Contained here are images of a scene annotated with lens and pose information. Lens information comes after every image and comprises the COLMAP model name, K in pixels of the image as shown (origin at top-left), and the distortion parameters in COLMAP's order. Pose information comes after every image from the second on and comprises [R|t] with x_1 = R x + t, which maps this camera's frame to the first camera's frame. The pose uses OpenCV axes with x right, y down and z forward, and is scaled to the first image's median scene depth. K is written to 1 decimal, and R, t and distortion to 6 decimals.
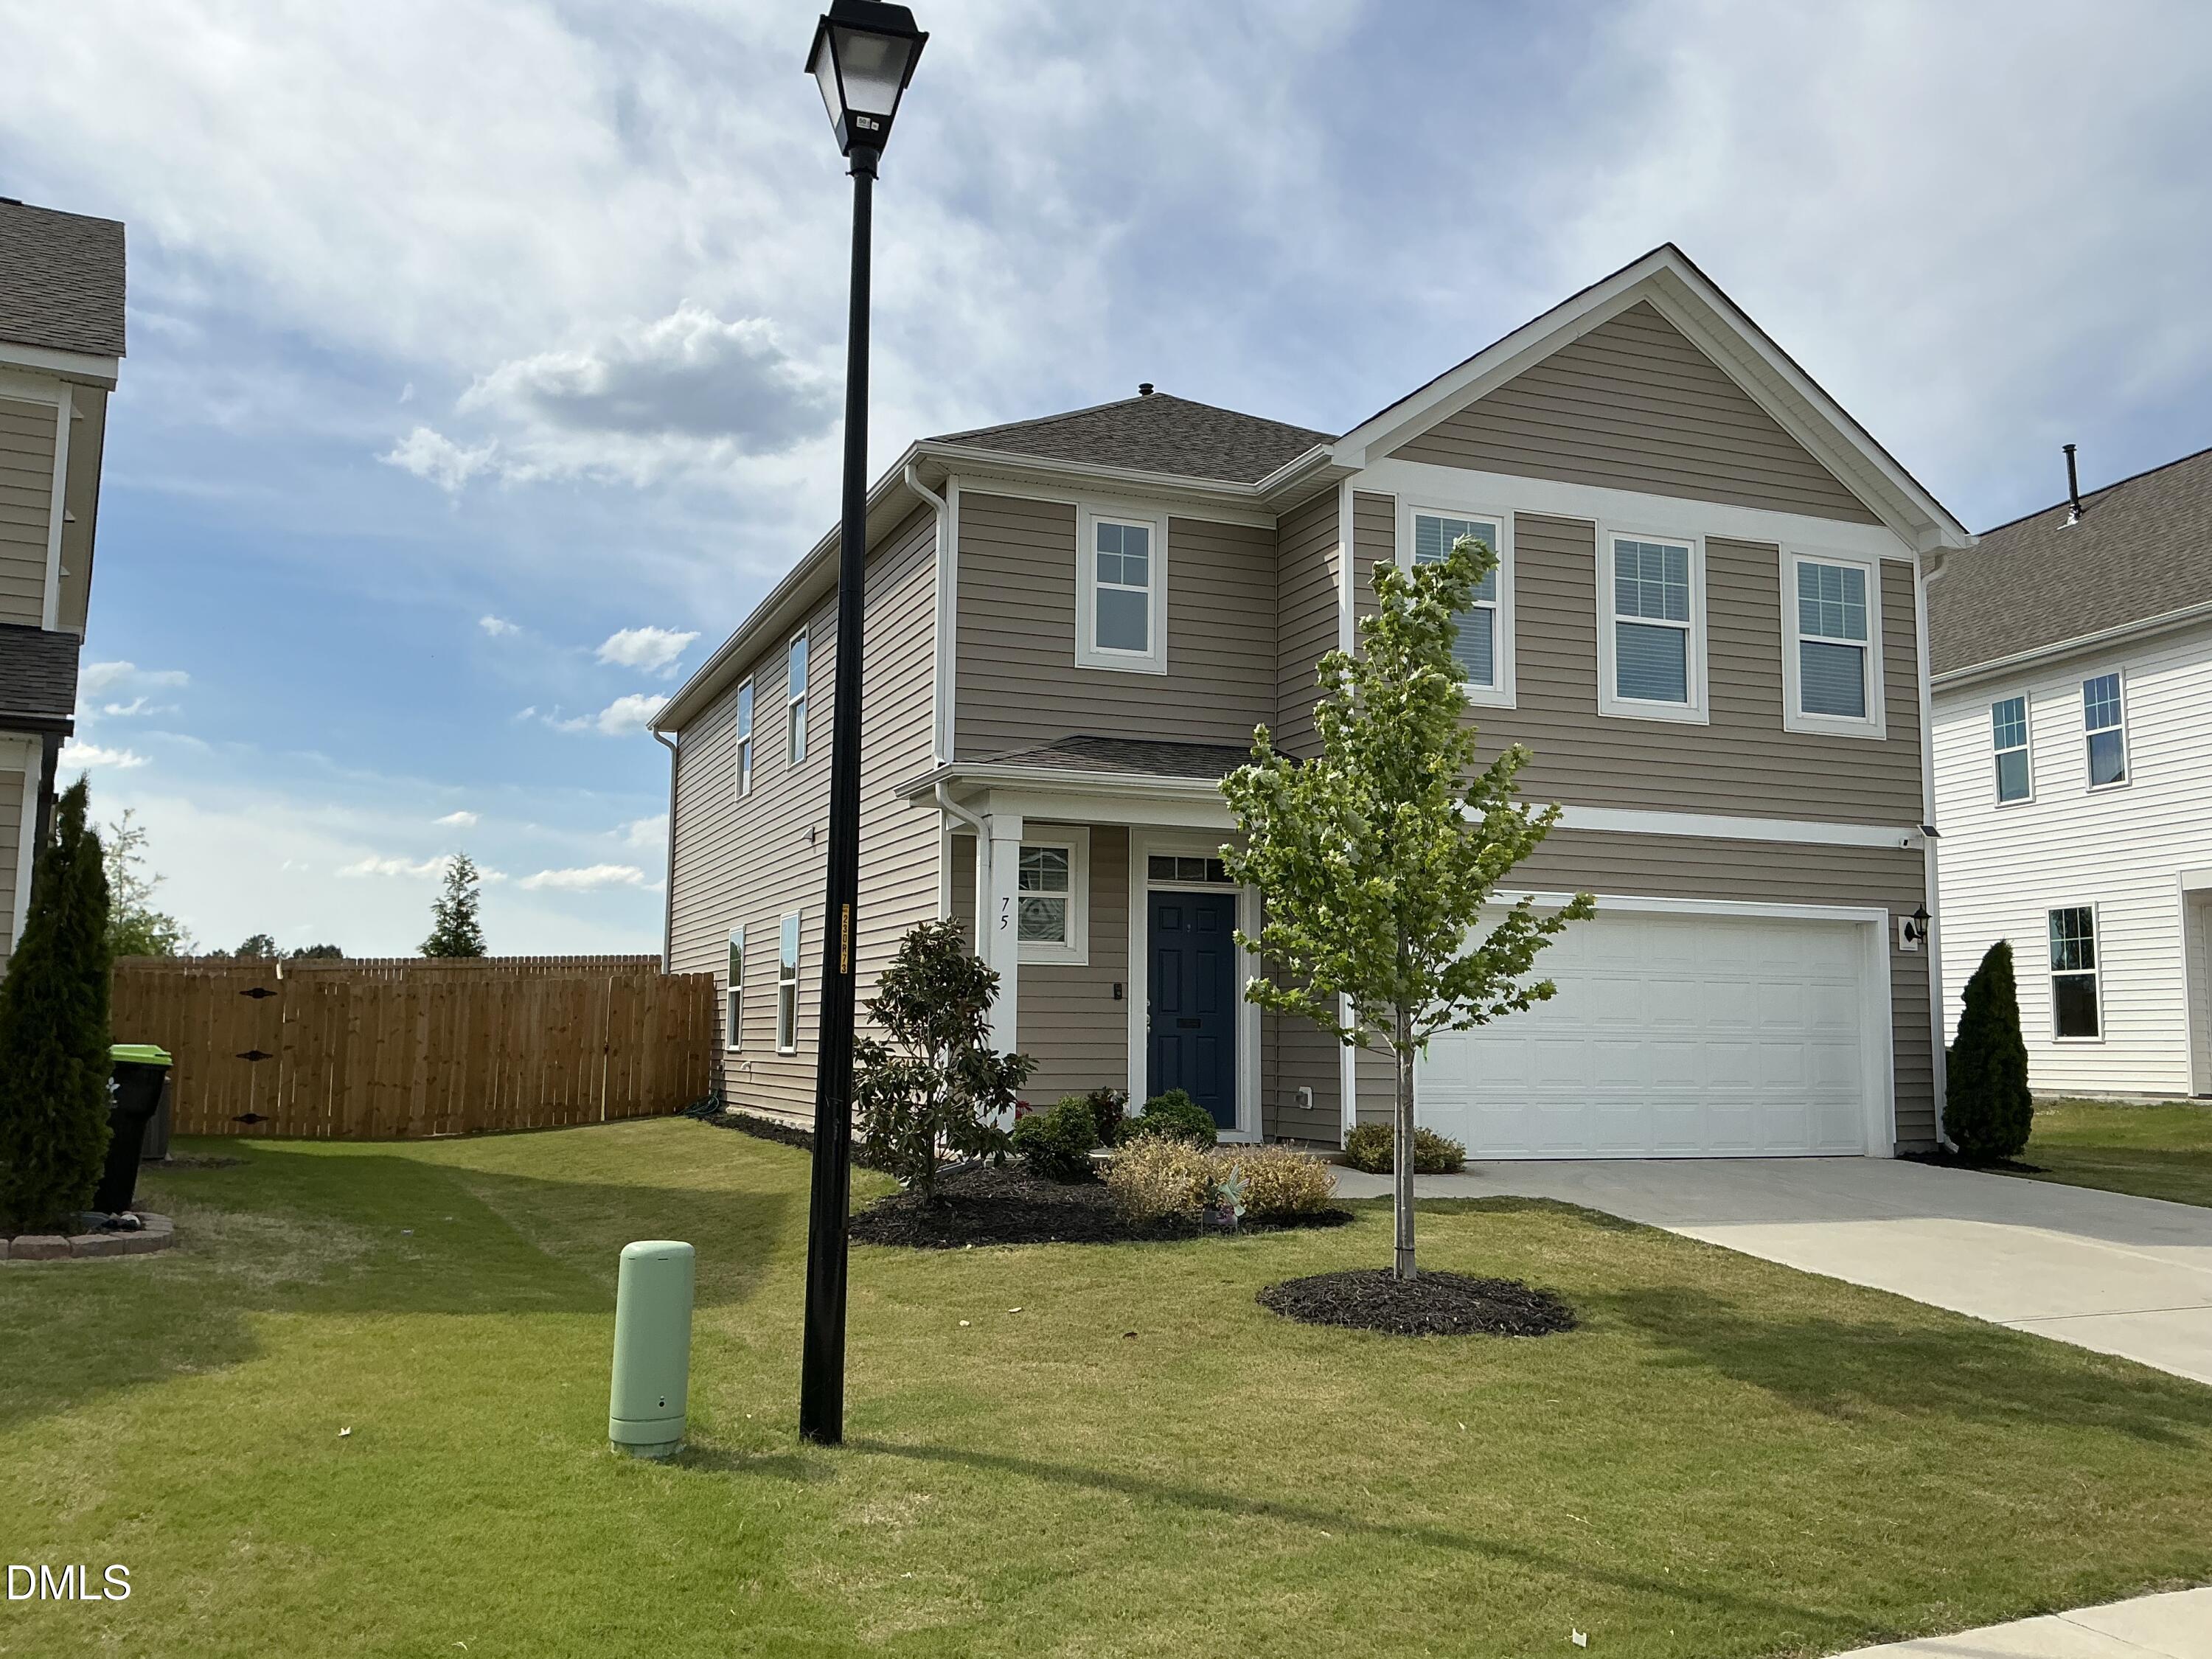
lens RADIAL K [[1855.2, 0, 1106.0], [0, 1855.2, 829.5], [0, 0, 1]] dist [0.175399, -0.407059]
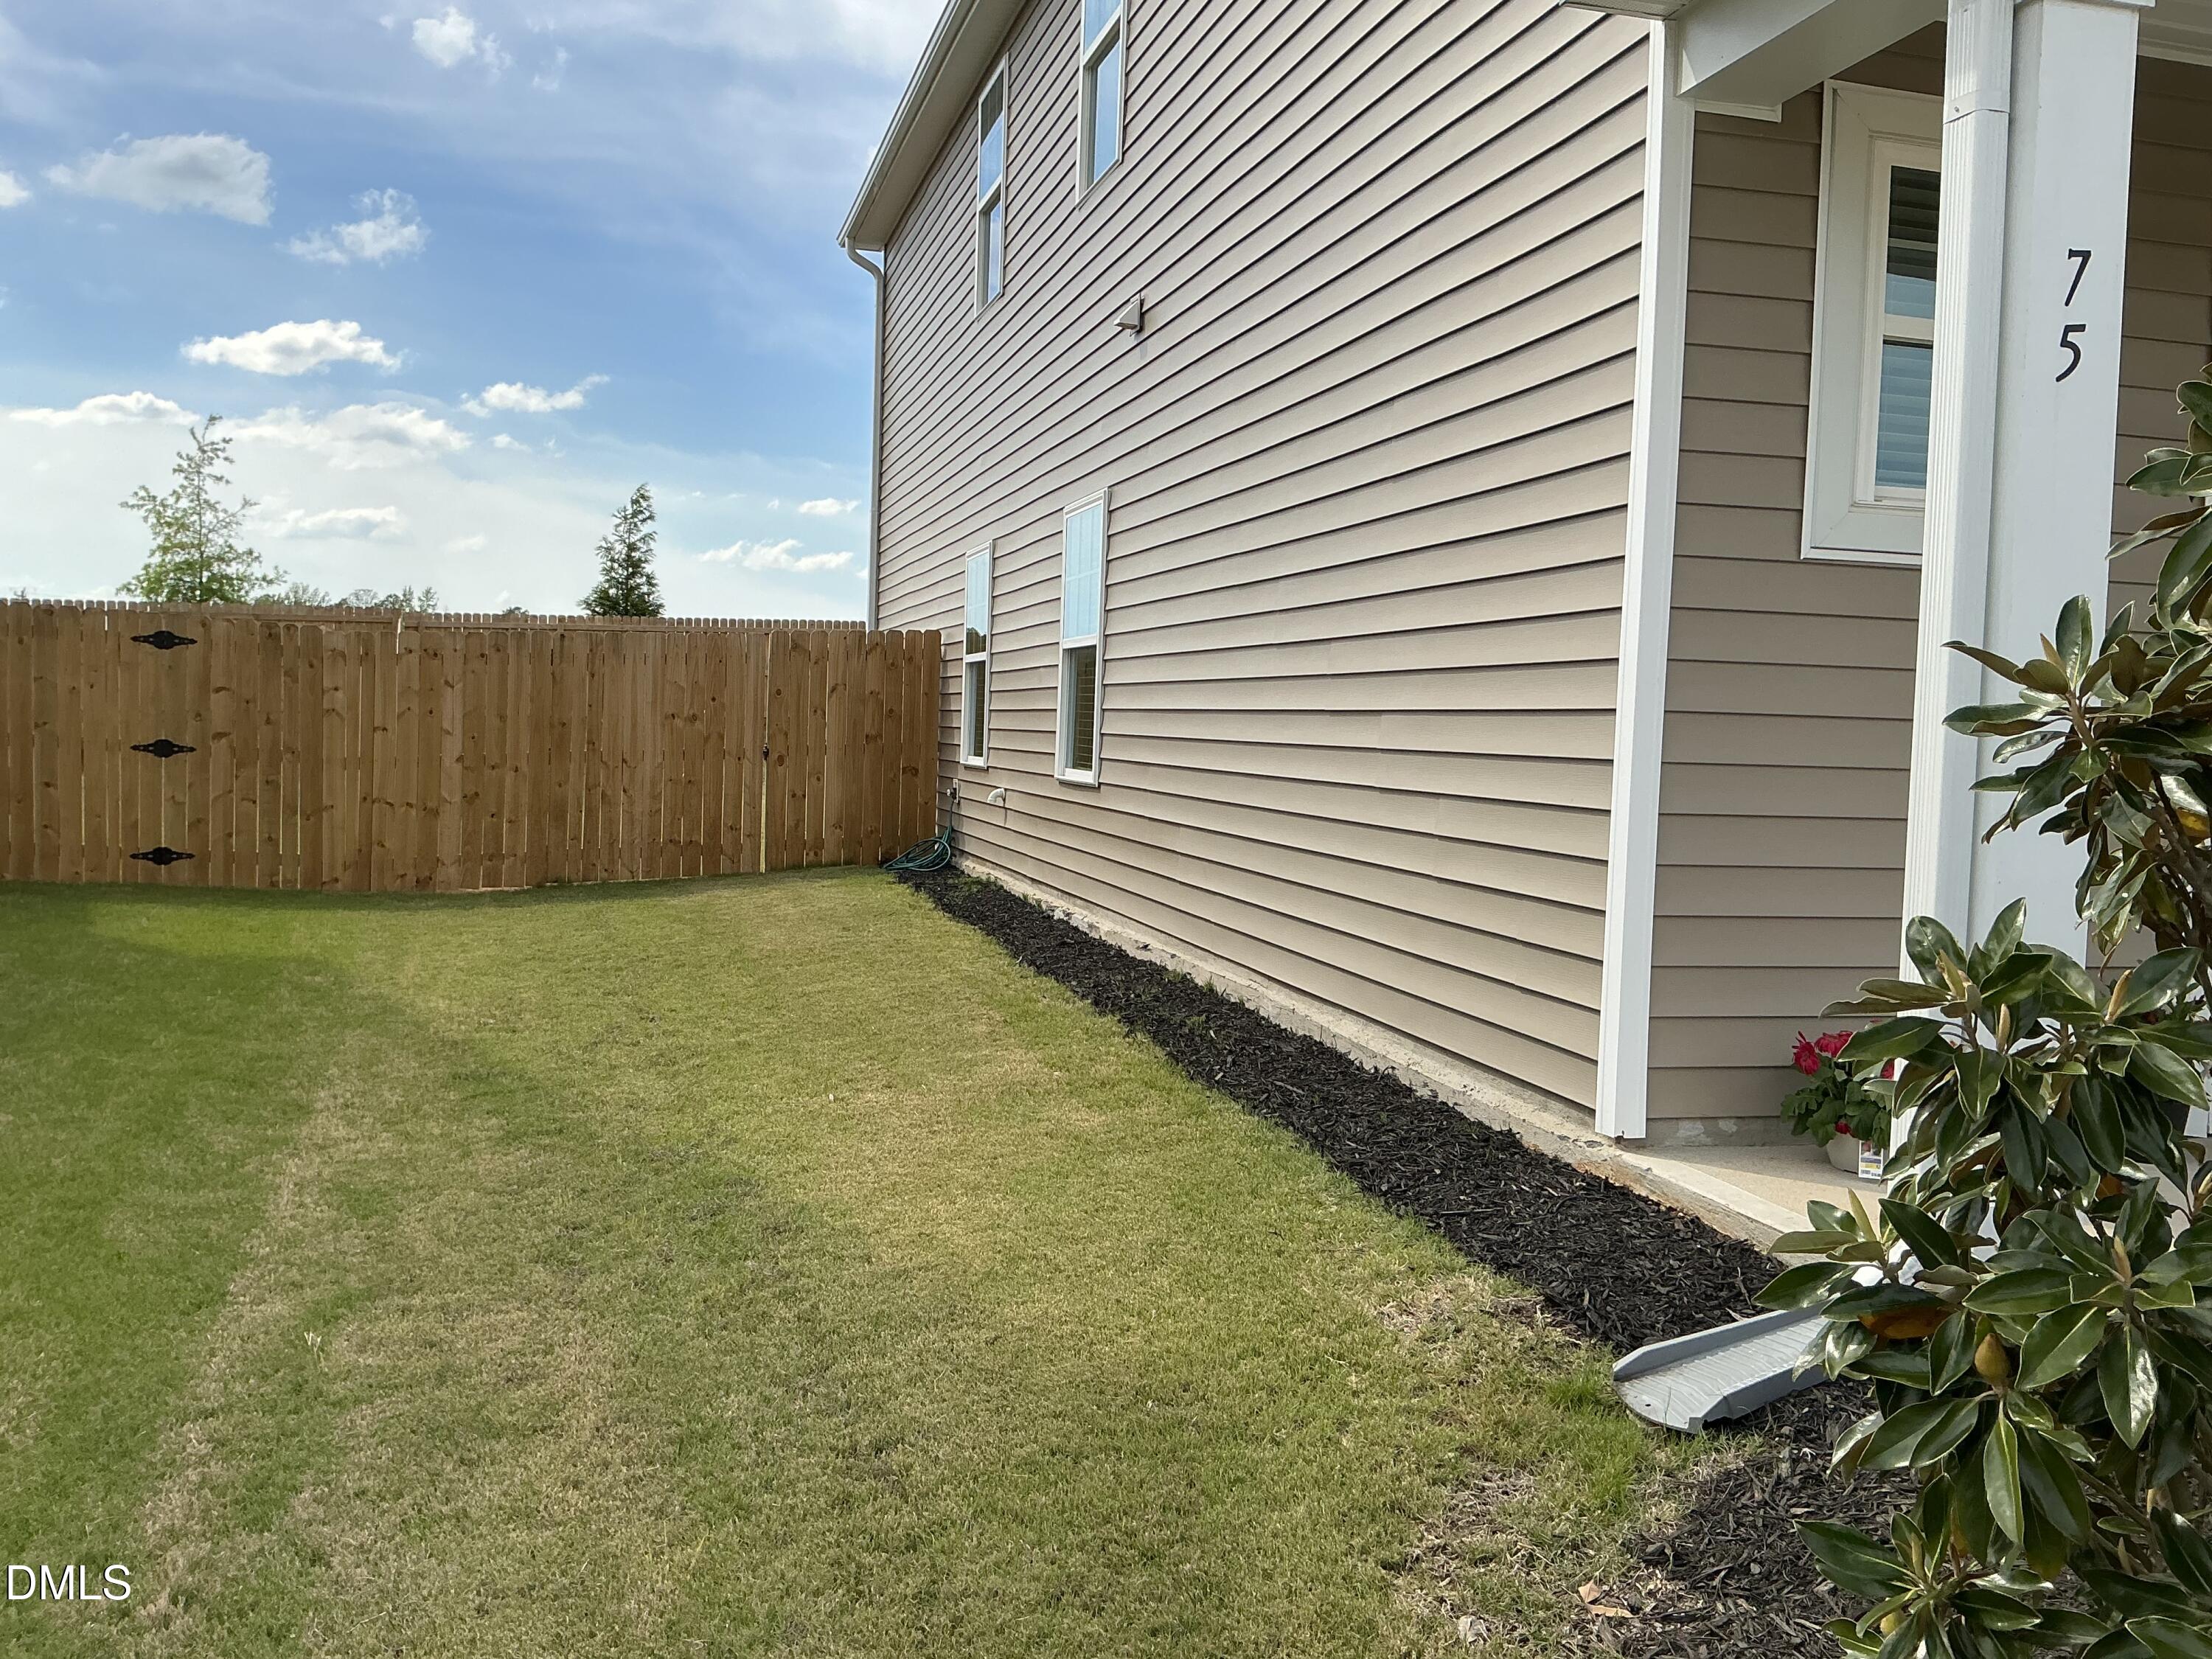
lens RADIAL K [[1855.2, 0, 1106.0], [0, 1855.2, 829.5], [0, 0, 1]] dist [0.175399, -0.407059]
pose [[0.991949, 0.032233, -0.122470, -0.075804], [-0.011714, 0.986274, 0.164700, 0.037058], [0.126098, -0.161940, 0.978711, 0.378971]]
